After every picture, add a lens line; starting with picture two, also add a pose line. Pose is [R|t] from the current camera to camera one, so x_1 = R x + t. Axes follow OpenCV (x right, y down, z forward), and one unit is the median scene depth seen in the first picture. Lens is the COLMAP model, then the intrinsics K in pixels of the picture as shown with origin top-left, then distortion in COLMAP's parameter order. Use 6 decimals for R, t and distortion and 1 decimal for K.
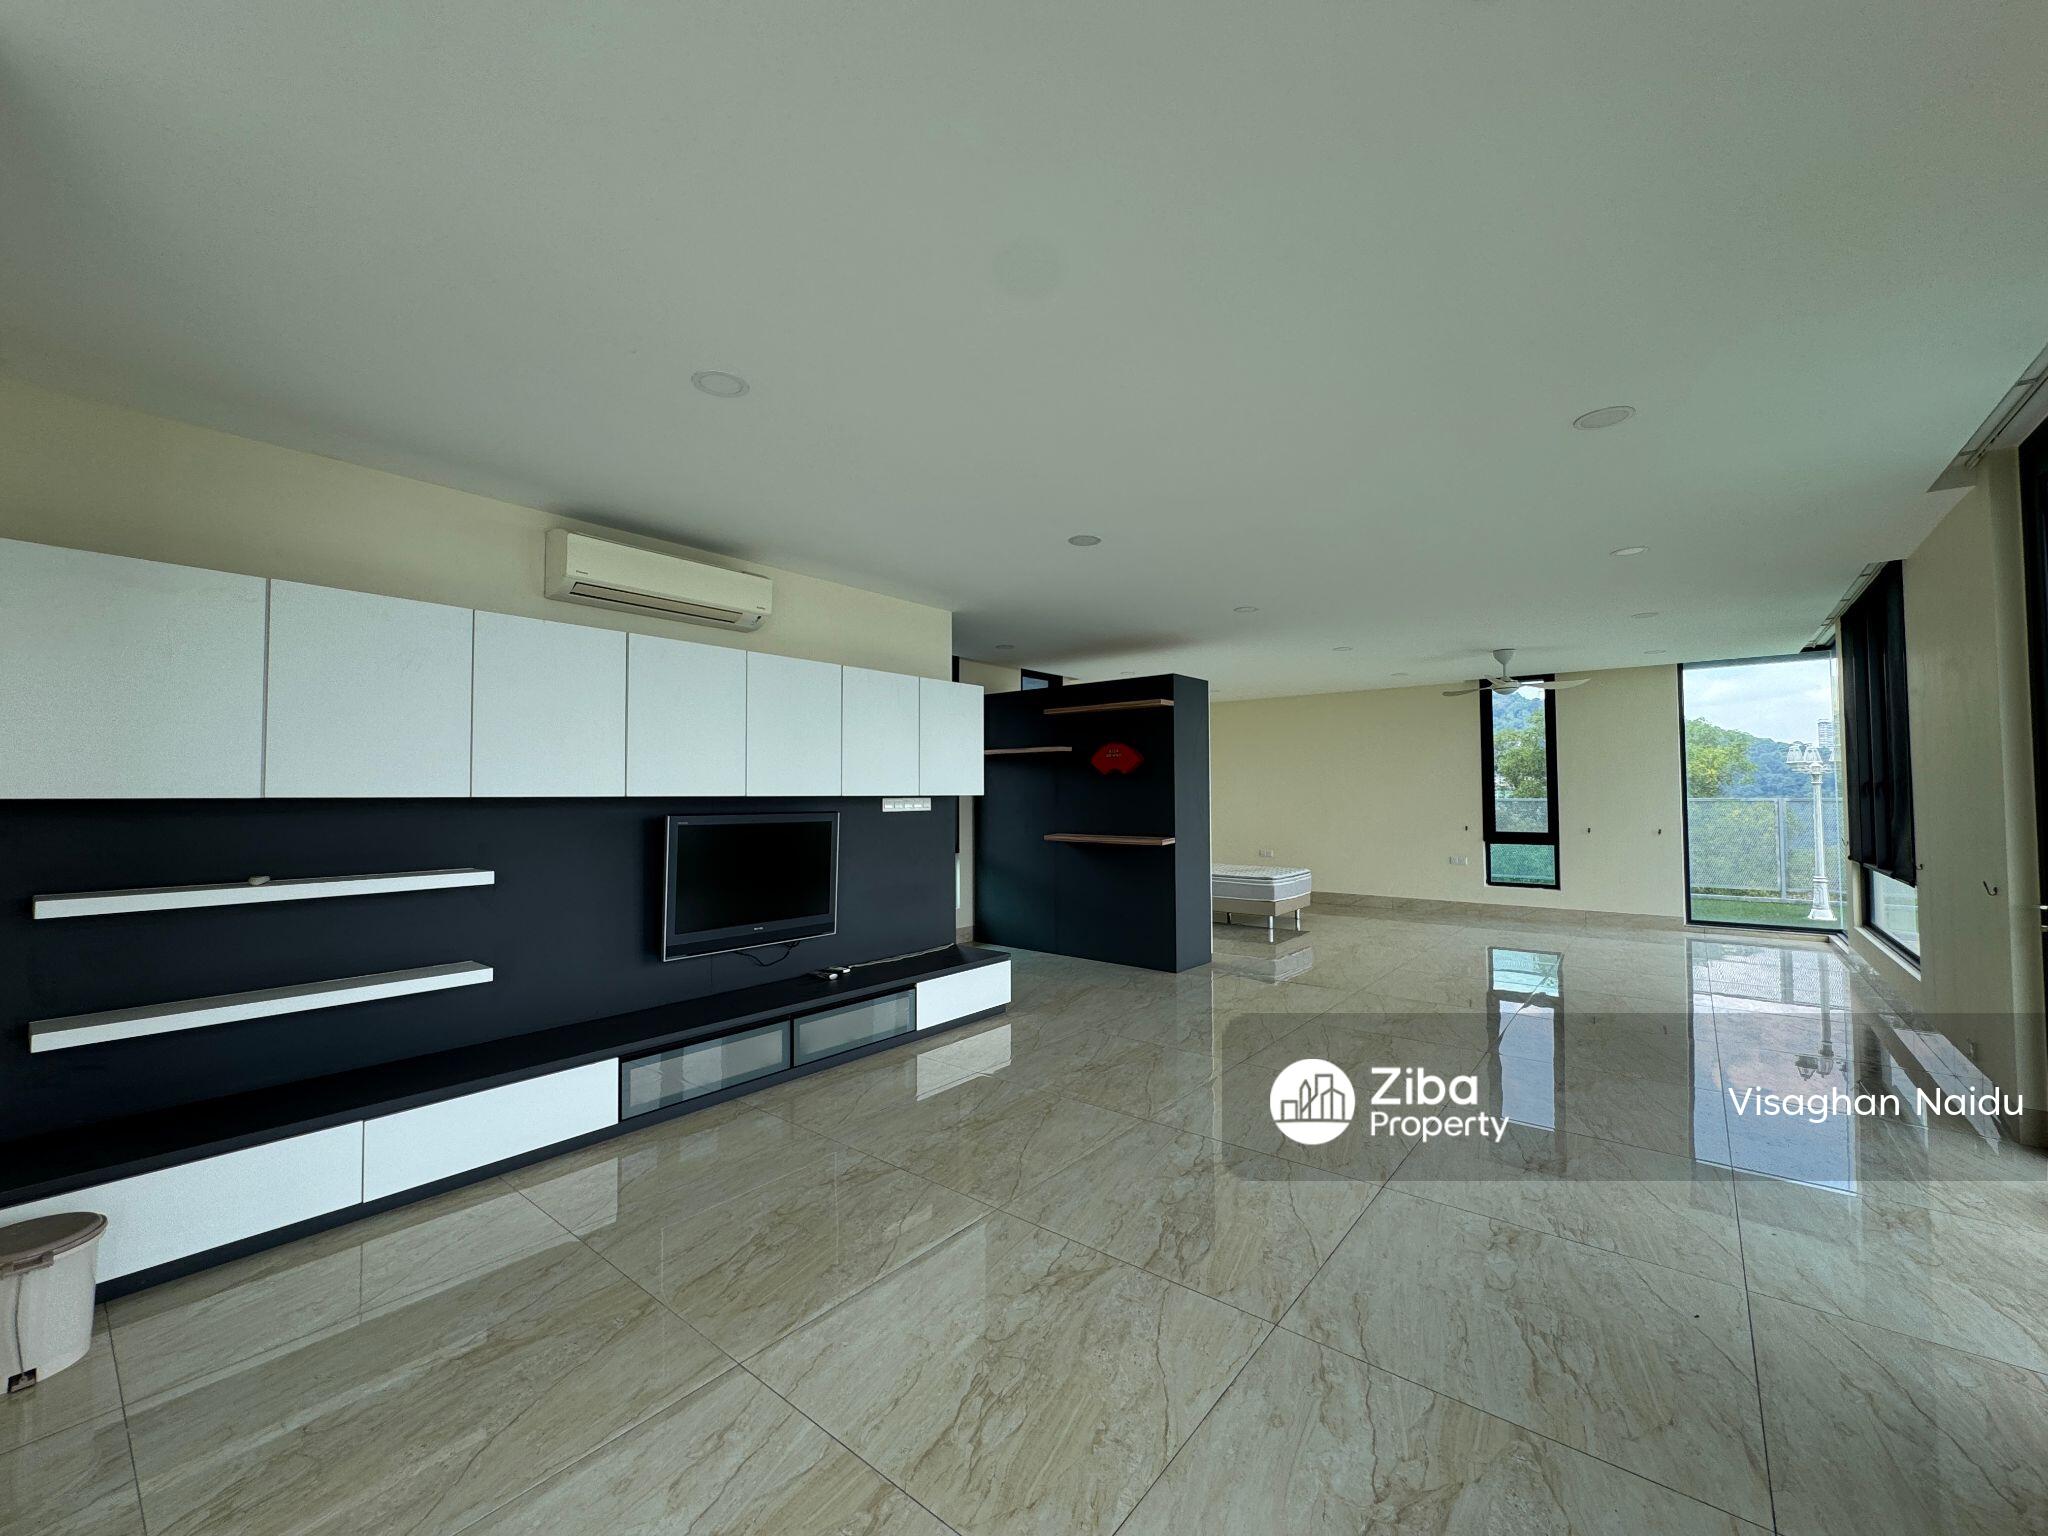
lens RADIAL K [[818.9, 0, 1024.5], [0, 818.9, 763.6], [0, 0, 1]] dist [-0.004645, 0.000620]
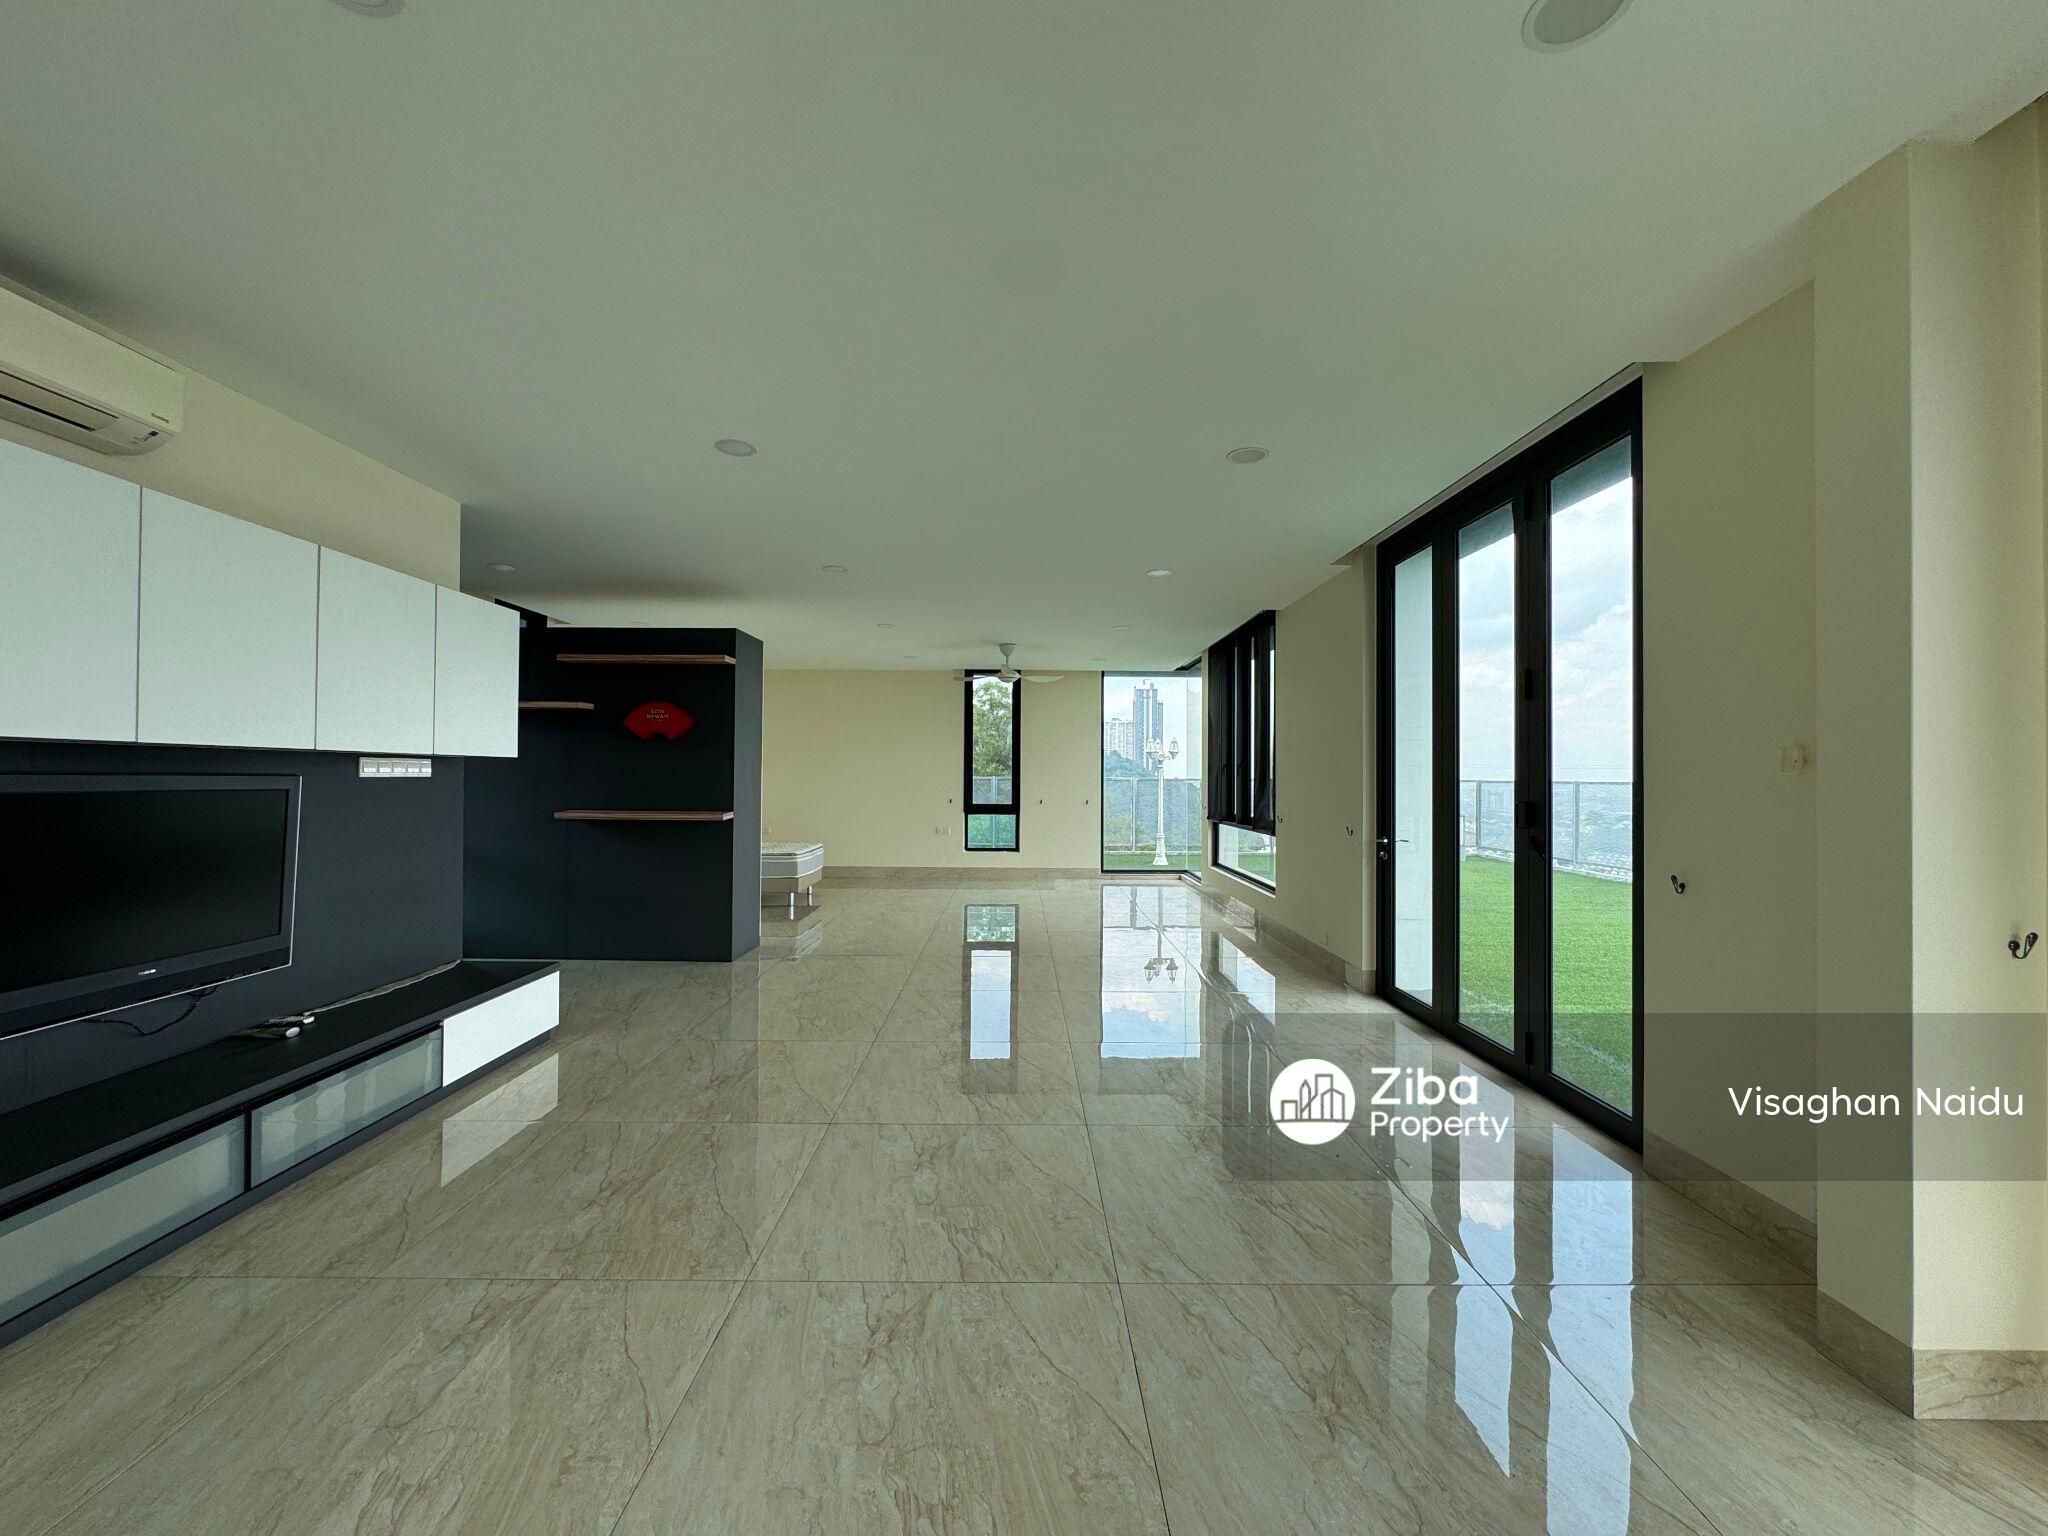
lens RADIAL K [[818.9, 0, 1019.3], [0, 818.9, 765.6], [0, 0, 1]] dist [-0.004645, 0.000620]
pose [[0.772884, 0.019091, 0.634260, -0.198433], [-0.035679, 0.999273, 0.013399, 0.023463], [-0.633543, -0.032986, 0.773004, 0.153873]]
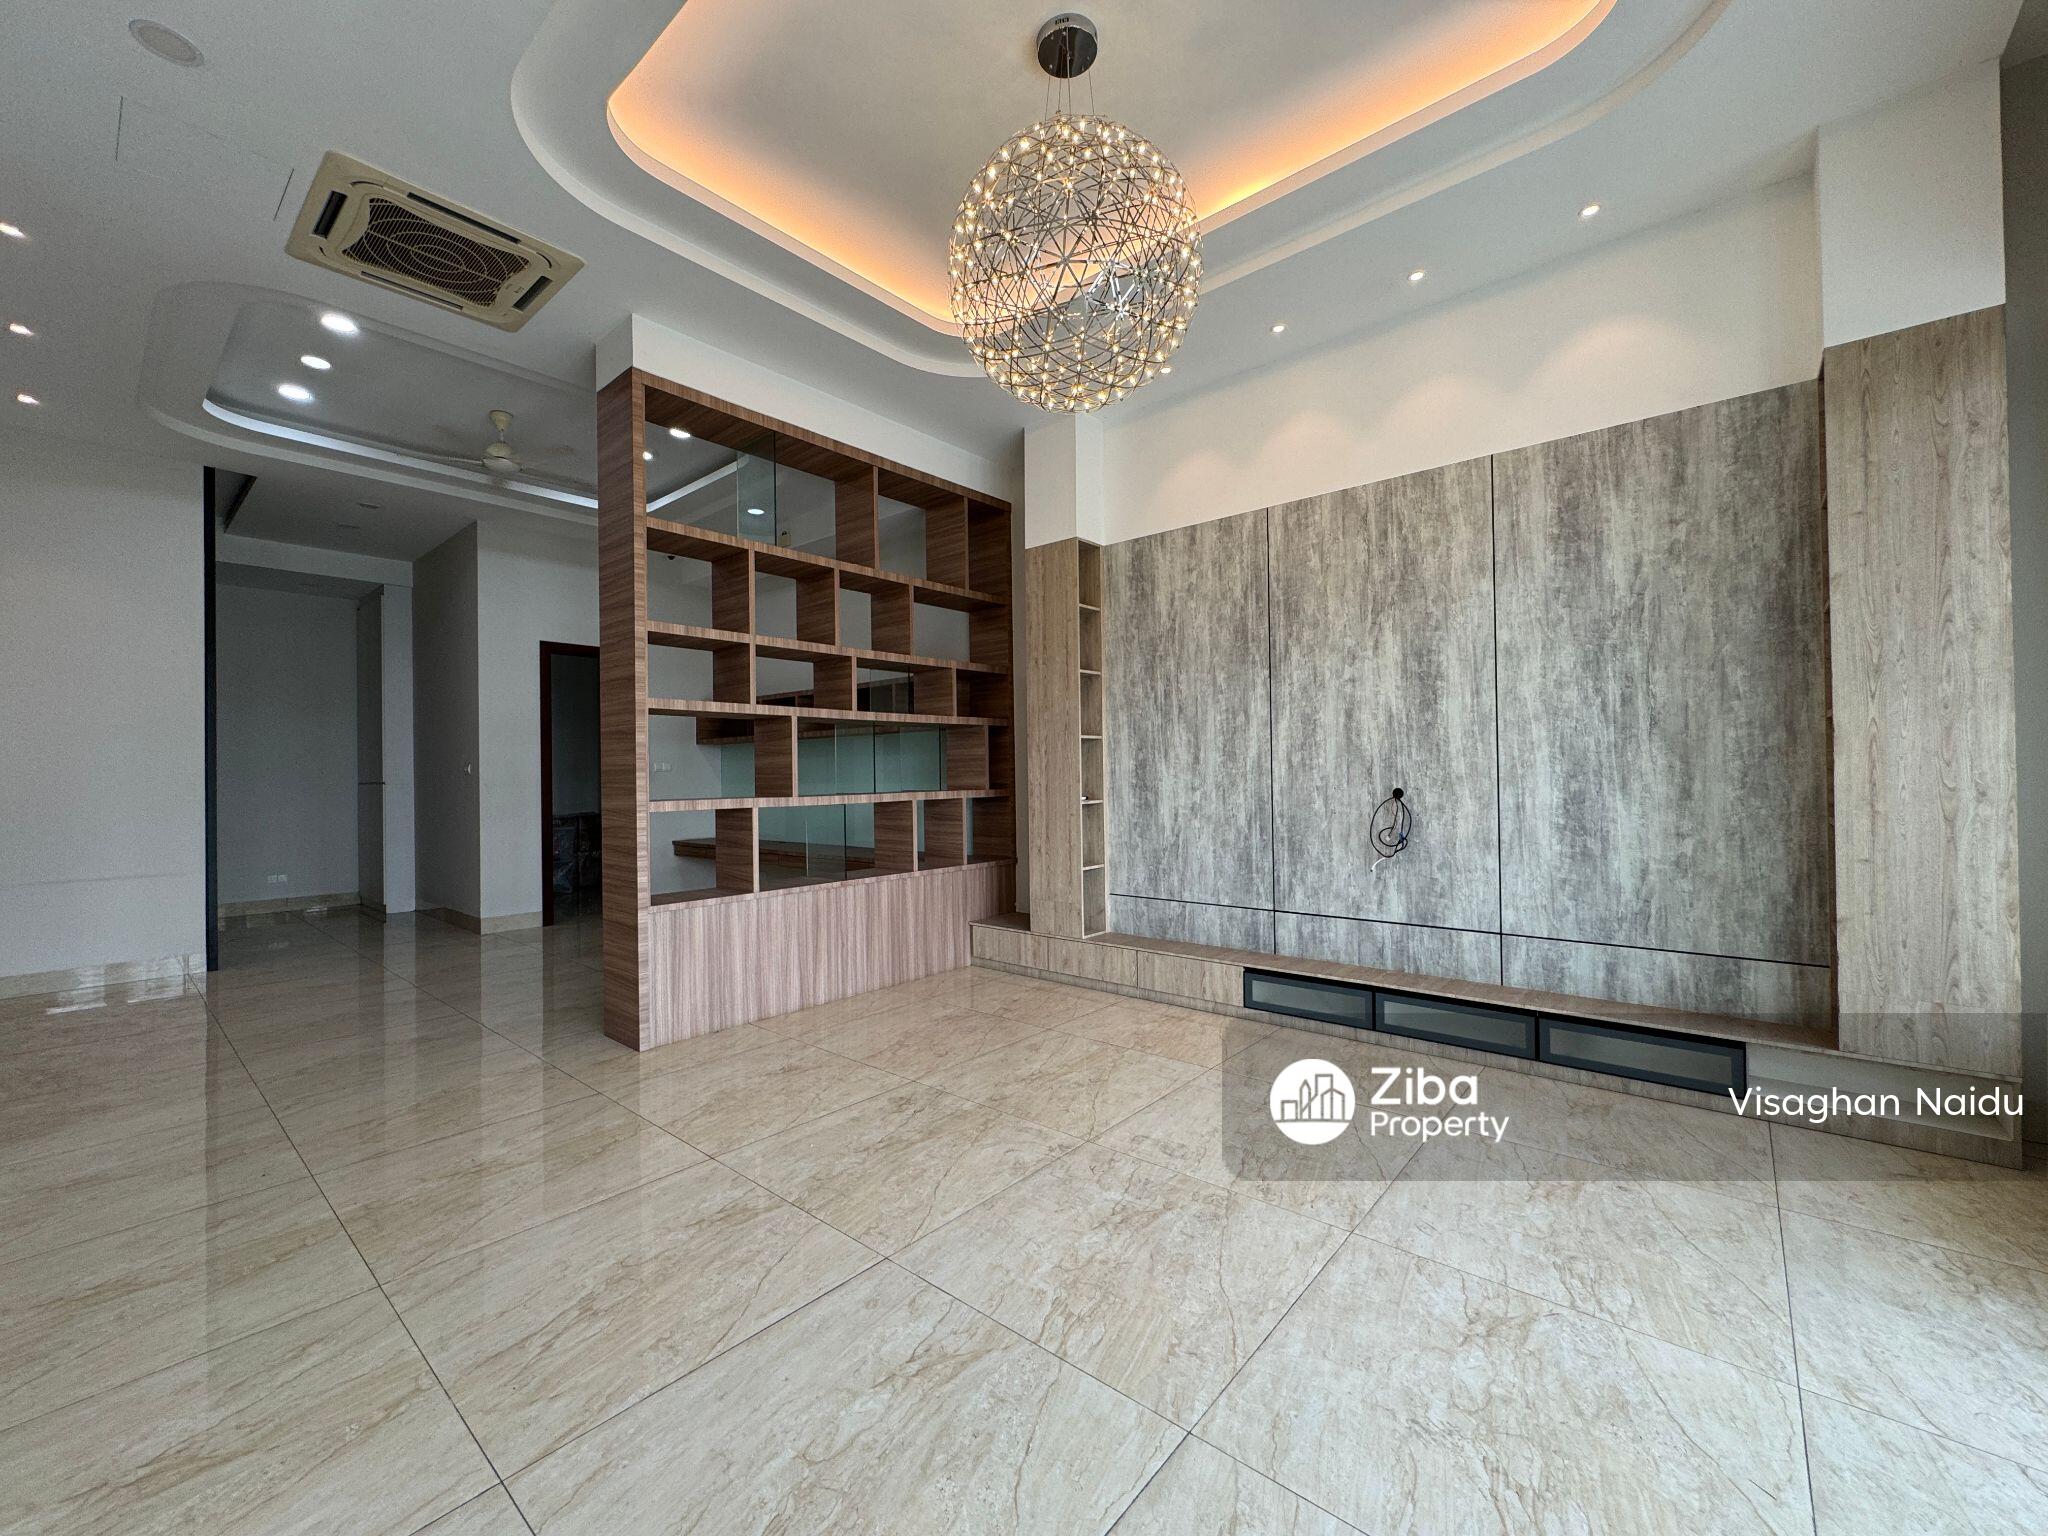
lens RADIAL K [[818.9, 0, 1023.5], [0, 818.9, 772.2], [0, 0, 1]] dist [-0.004645, 0.000620]
pose [[0.999375, -0.010057, -0.033897, 0.089651], [0.011395, 0.999155, 0.039496, 0.005853], [0.033471, -0.039858, 0.998645, 0.111849]]
